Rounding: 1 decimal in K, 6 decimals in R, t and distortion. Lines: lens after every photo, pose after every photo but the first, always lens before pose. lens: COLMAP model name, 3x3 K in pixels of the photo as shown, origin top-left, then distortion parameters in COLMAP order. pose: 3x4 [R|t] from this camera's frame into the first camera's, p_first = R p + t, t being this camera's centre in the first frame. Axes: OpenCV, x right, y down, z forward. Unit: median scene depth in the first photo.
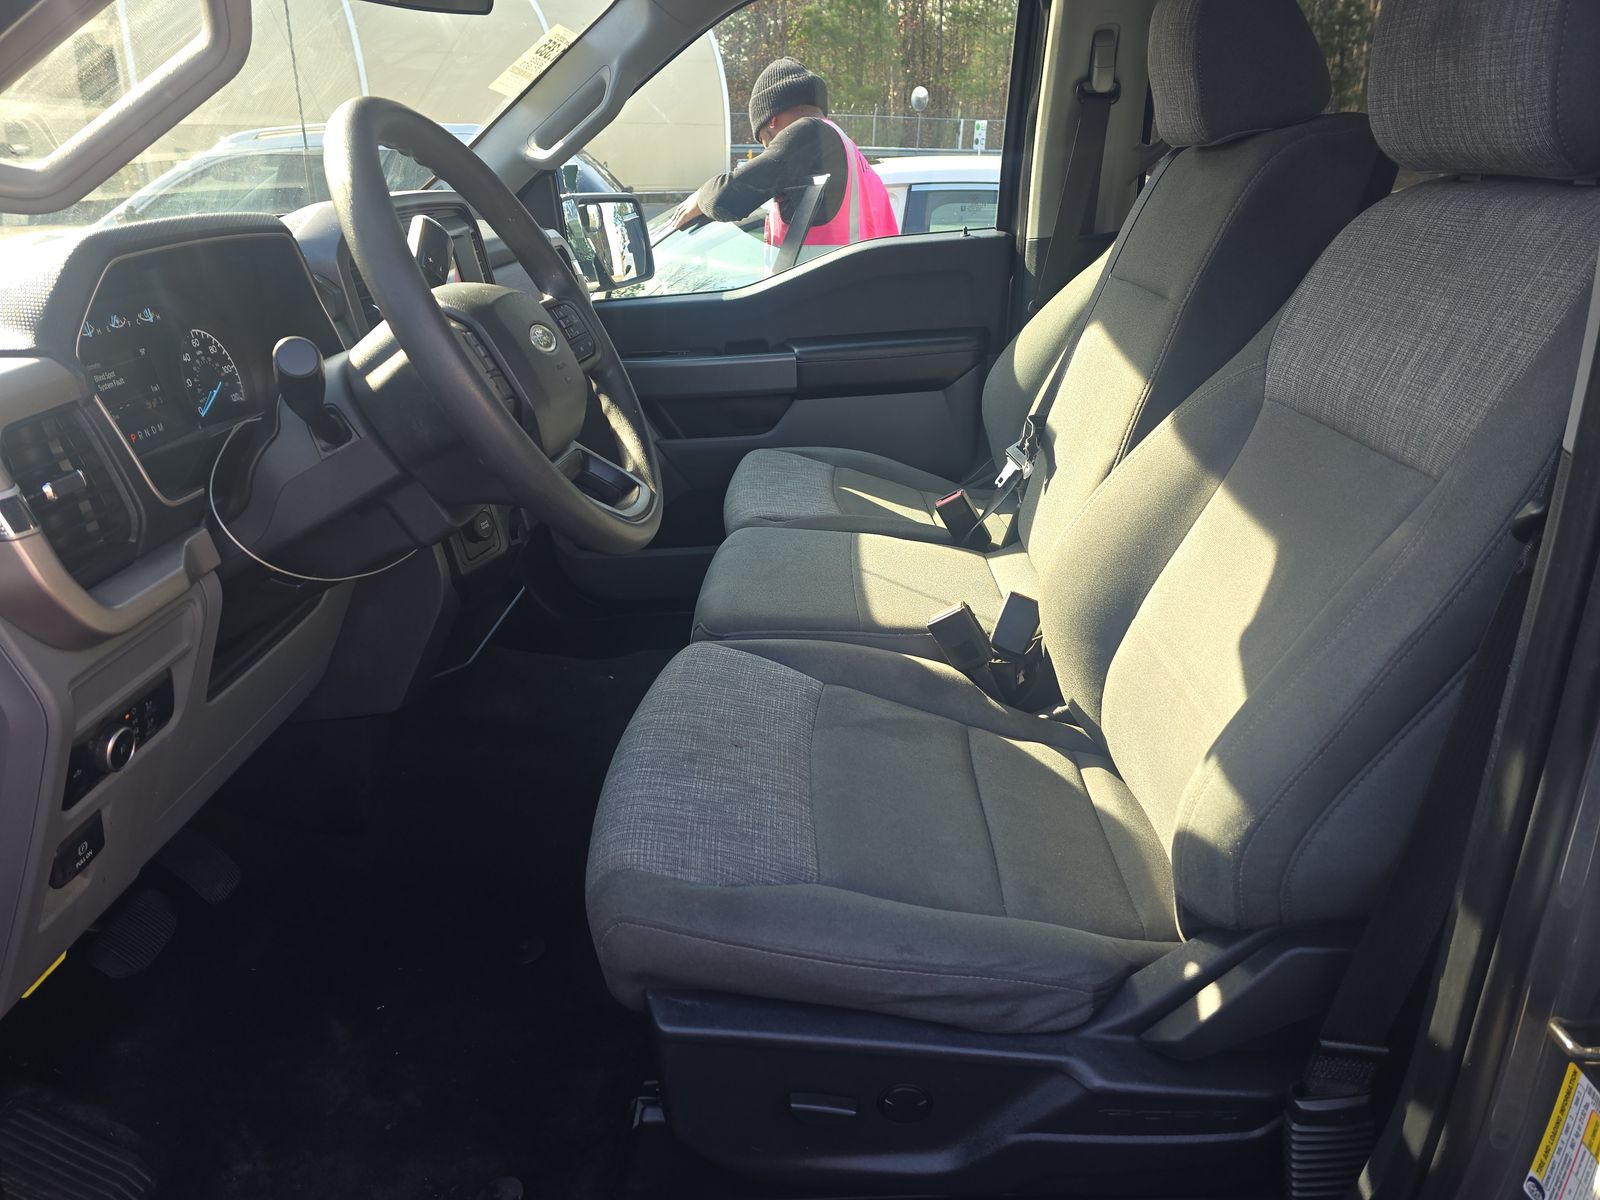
lens RADIAL K [[1081.8, 0, 799.6], [0, 1081.8, 604.5], [0, 0, 1]] dist [0.020046, -0.023774]
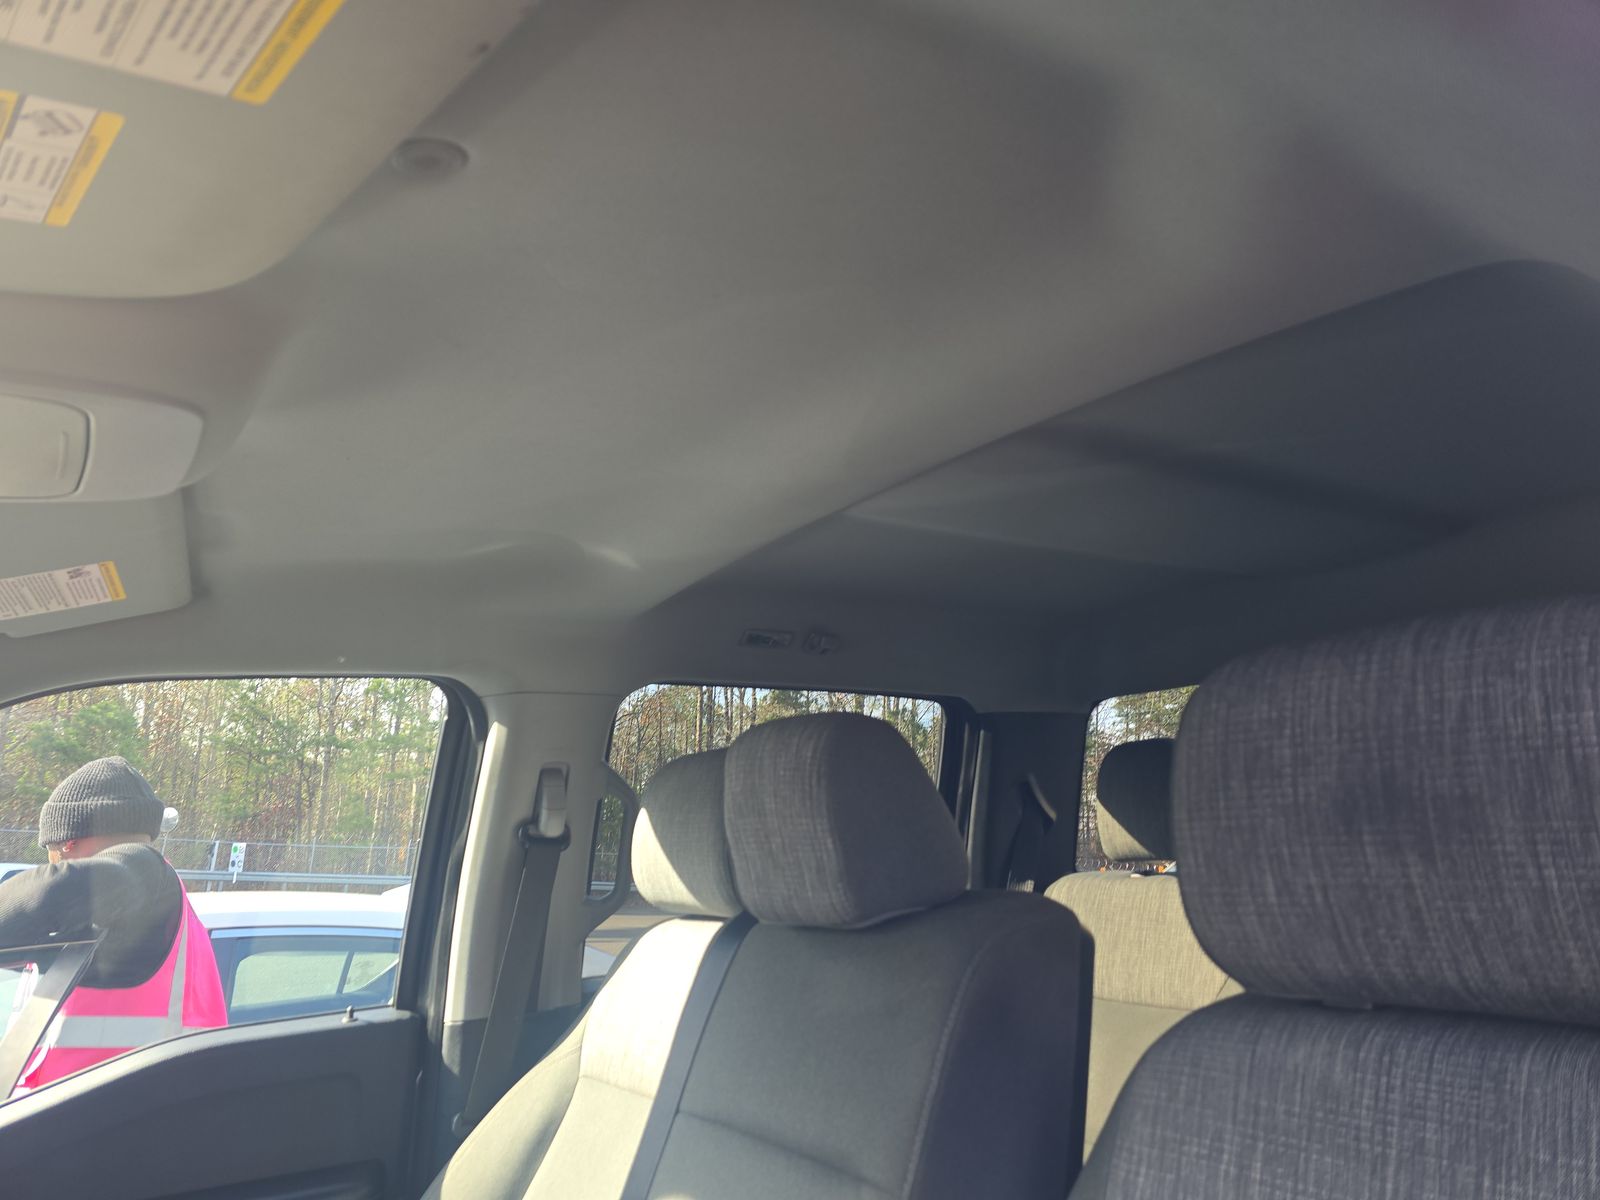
lens RADIAL K [[1081.8, 0, 799.2], [0, 1081.8, 602.1], [0, 0, 1]] dist [0.020046, -0.023774]
pose [[0.813460, 0.153412, 0.561023, -0.046390], [0.213102, 0.818894, -0.532916, -0.132320], [-0.541174, 0.553061, 0.633446, 0.265160]]
